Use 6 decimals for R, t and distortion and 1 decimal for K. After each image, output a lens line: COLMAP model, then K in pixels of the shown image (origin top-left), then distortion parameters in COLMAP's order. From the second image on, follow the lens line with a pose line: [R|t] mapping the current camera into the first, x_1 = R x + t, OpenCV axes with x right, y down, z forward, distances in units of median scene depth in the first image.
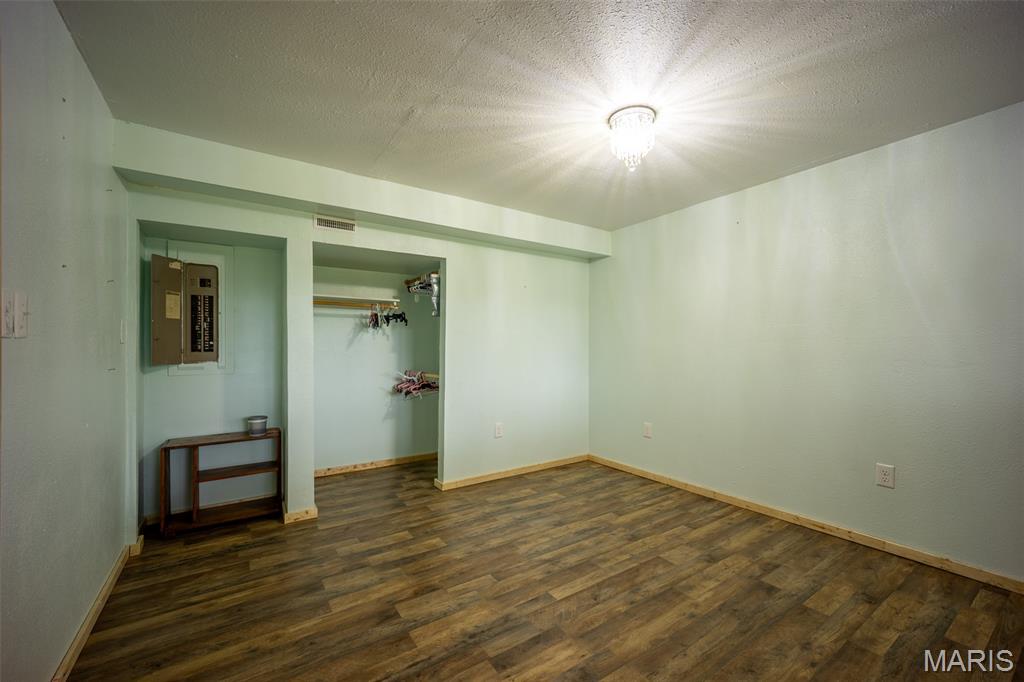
lens RADIAL K [[416.0, 0, 512.8], [0, 416.0, 345.1], [0, 0, 1]] dist [-0.000432, -0.000063]
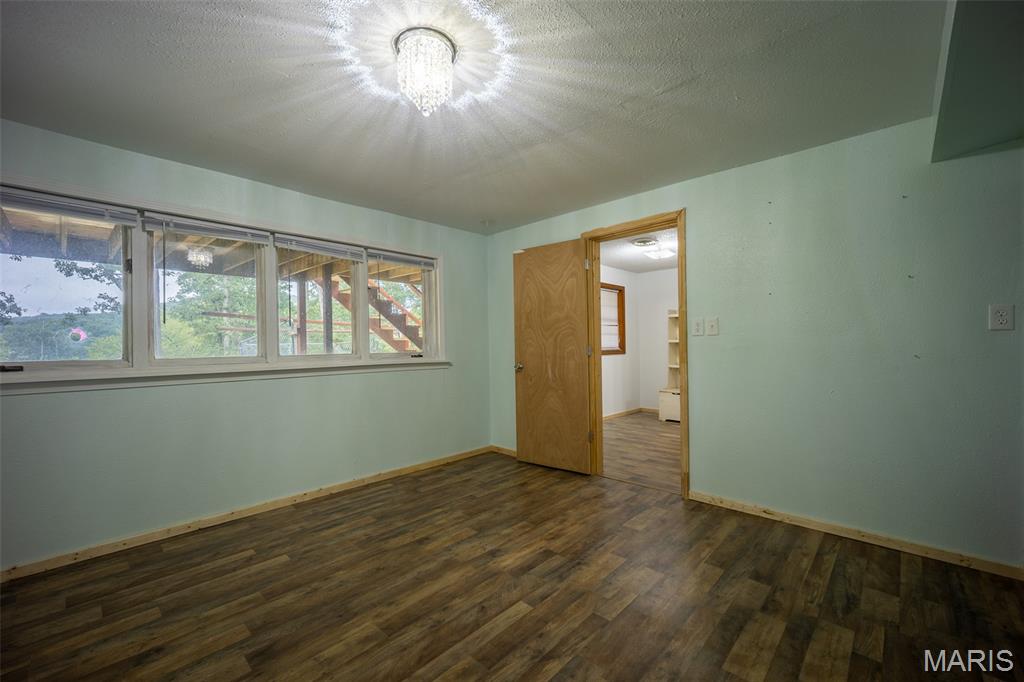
lens RADIAL K [[416.0, 0, 511.7], [0, 416.0, 342.7], [0, 0, 1]] dist [-0.000432, -0.000063]
pose [[-0.974766, 0.012864, -0.222860, 0.340278], [0.015039, 0.999854, -0.008065, 0.017527], [0.222723, -0.011213, -0.974817, 1.958947]]
